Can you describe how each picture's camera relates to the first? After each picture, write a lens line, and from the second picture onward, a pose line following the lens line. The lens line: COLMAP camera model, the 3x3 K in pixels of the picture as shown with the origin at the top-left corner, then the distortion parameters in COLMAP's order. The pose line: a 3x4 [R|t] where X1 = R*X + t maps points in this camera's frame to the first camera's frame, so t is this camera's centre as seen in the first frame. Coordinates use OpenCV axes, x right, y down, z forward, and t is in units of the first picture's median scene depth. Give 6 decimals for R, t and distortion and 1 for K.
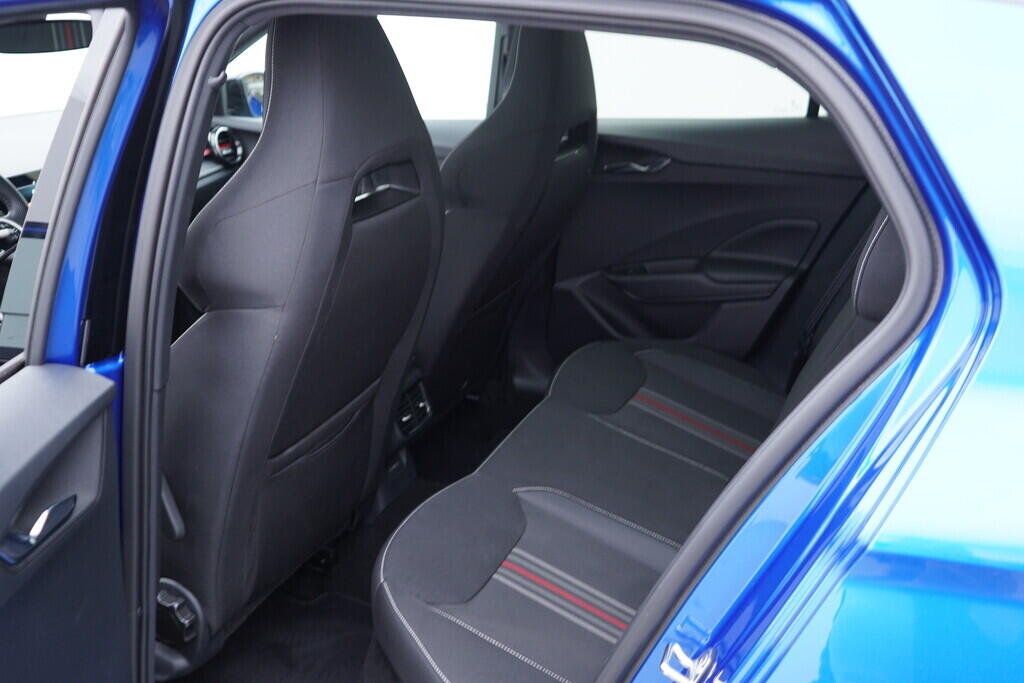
lens RADIAL K [[1056.1, 0, 512.0], [0, 1056.1, 341.5], [0, 0, 1]] dist [-0.007238, 0.010236]
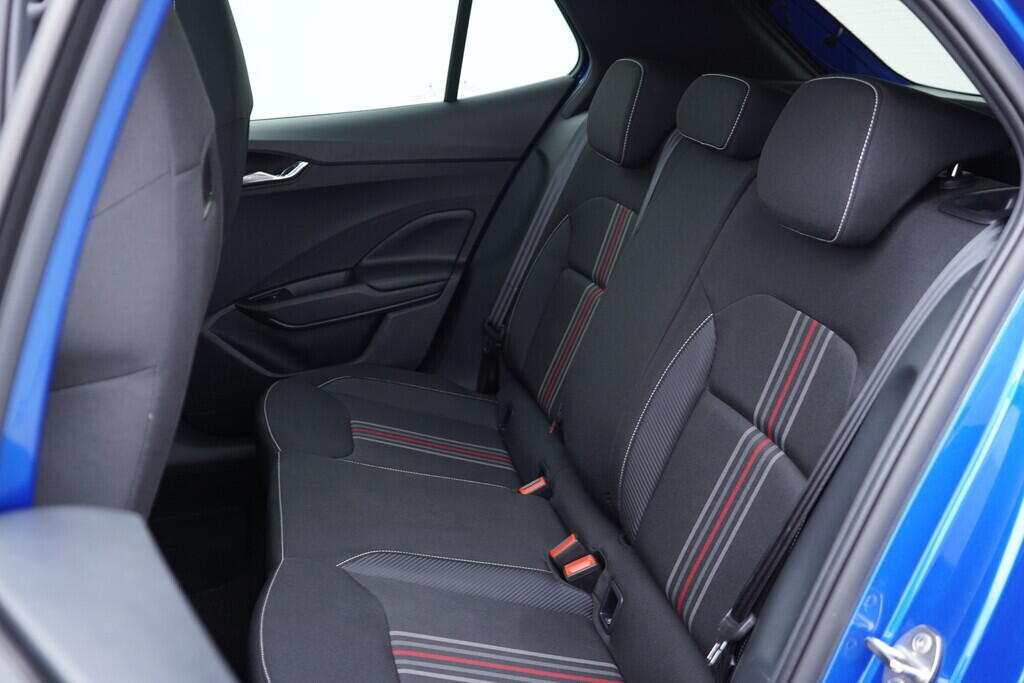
lens RADIAL K [[1056.1, 0, 512.0], [0, 1056.1, 341.5], [0, 0, 1]] dist [-0.007238, 0.010236]
pose [[0.829795, -0.186125, 0.526116, -0.199059], [0.207122, 0.978124, 0.019358, -0.008226], [-0.518210, 0.092907, 0.850192, 0.178245]]
